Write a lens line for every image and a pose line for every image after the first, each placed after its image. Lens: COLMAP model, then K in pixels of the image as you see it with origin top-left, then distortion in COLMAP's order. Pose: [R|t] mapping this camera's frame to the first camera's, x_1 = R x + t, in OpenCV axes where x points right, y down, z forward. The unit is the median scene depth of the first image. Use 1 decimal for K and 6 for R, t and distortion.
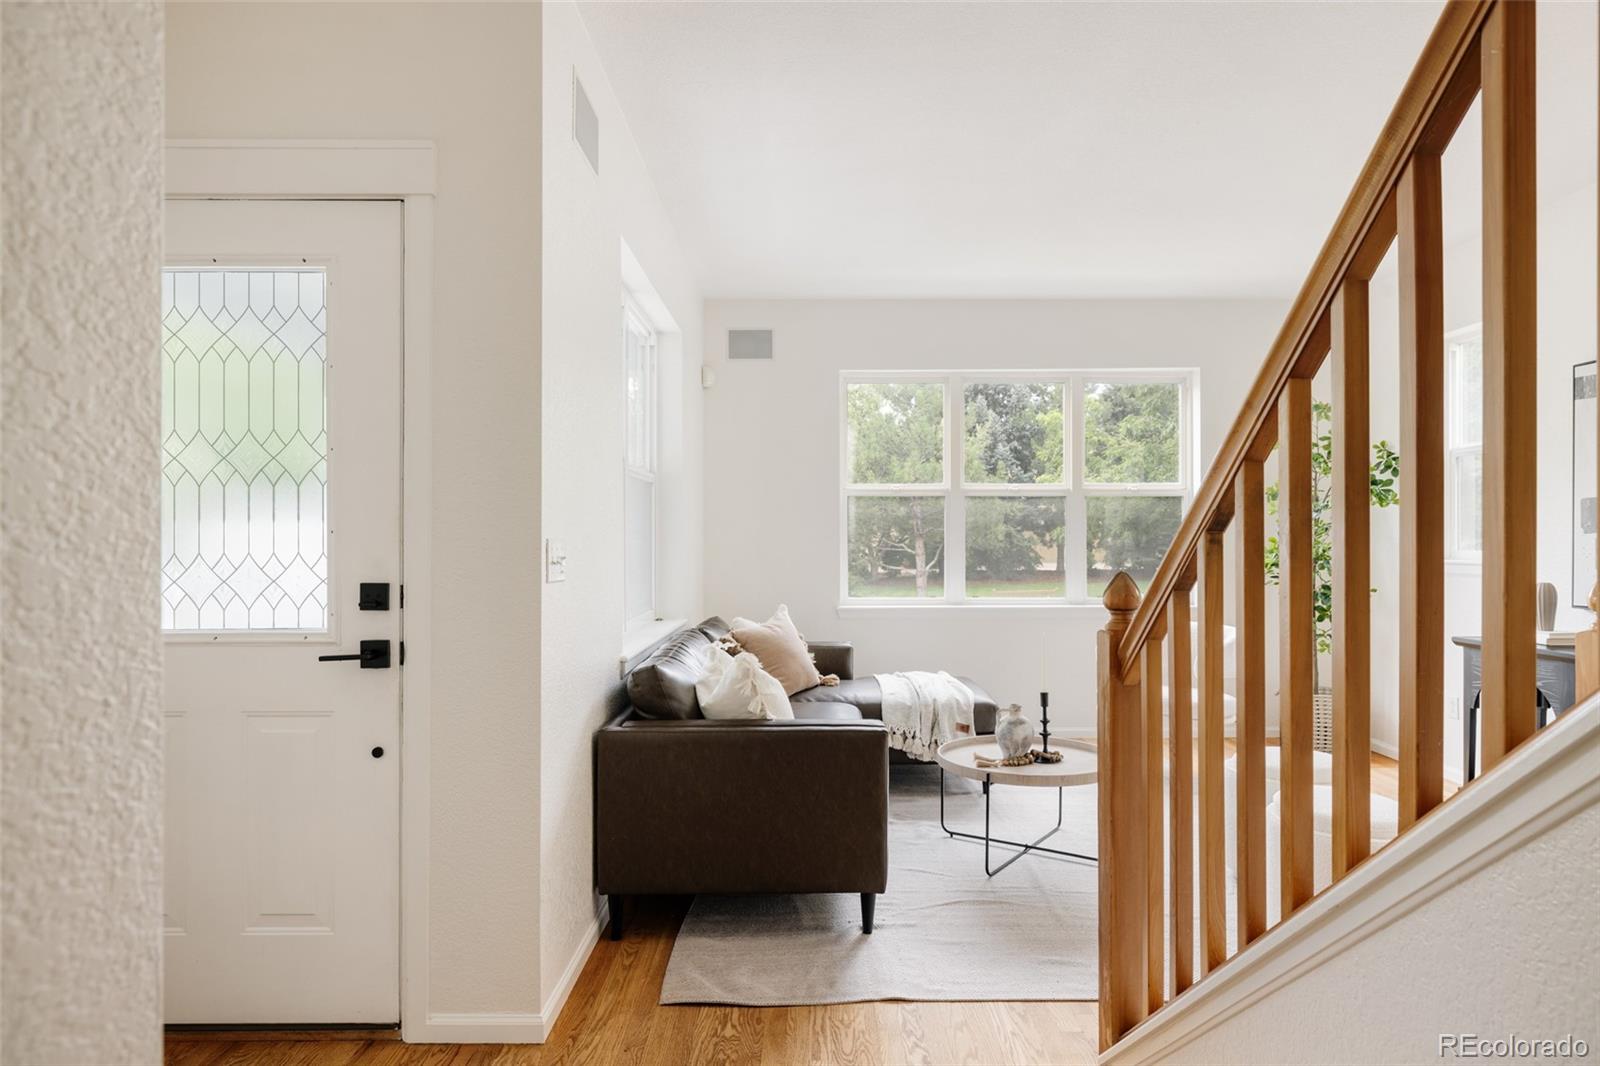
lens RADIAL K [[923.9, 0, 801.2], [0, 923.9, 535.4], [0, 0, 1]] dist [0.008086, -0.001087]
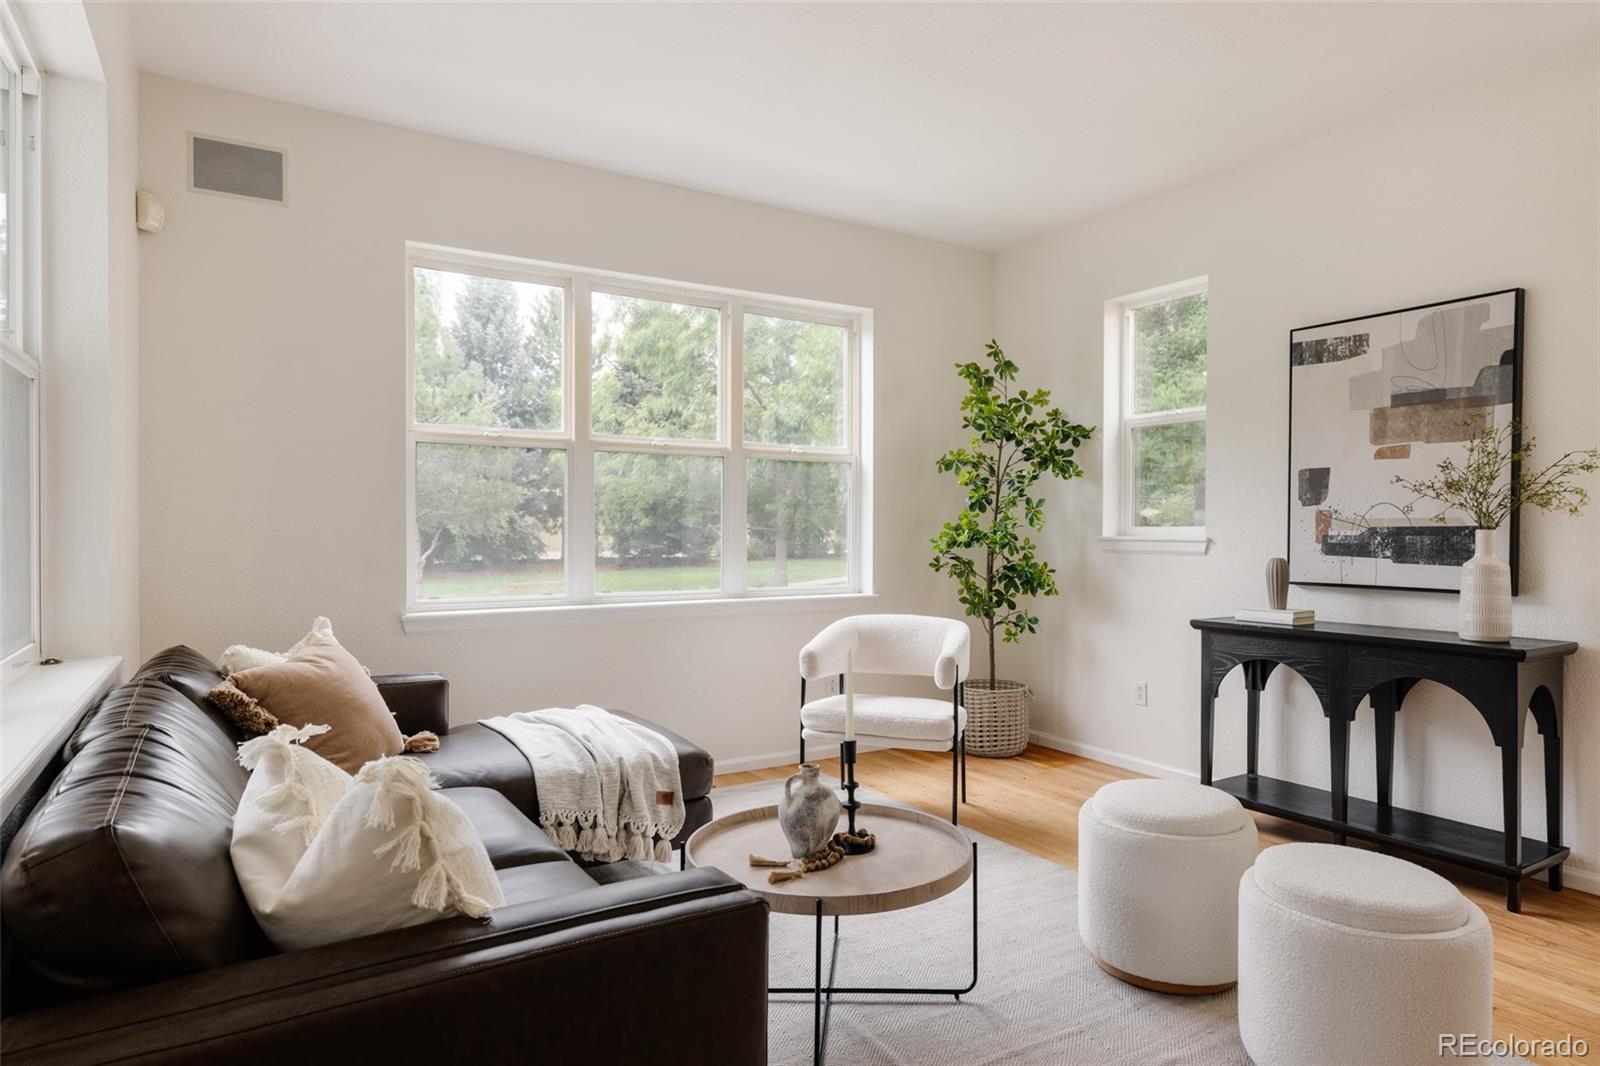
lens RADIAL K [[923.9, 0, 803.9], [0, 923.9, 532.1], [0, 0, 1]] dist [0.008086, -0.001087]
pose [[0.841749, 0.002254, 0.539865, -0.082316], [-0.006079, 0.999967, 0.005304, 0.018038], [-0.539835, -0.007746, 0.841735, 0.371074]]
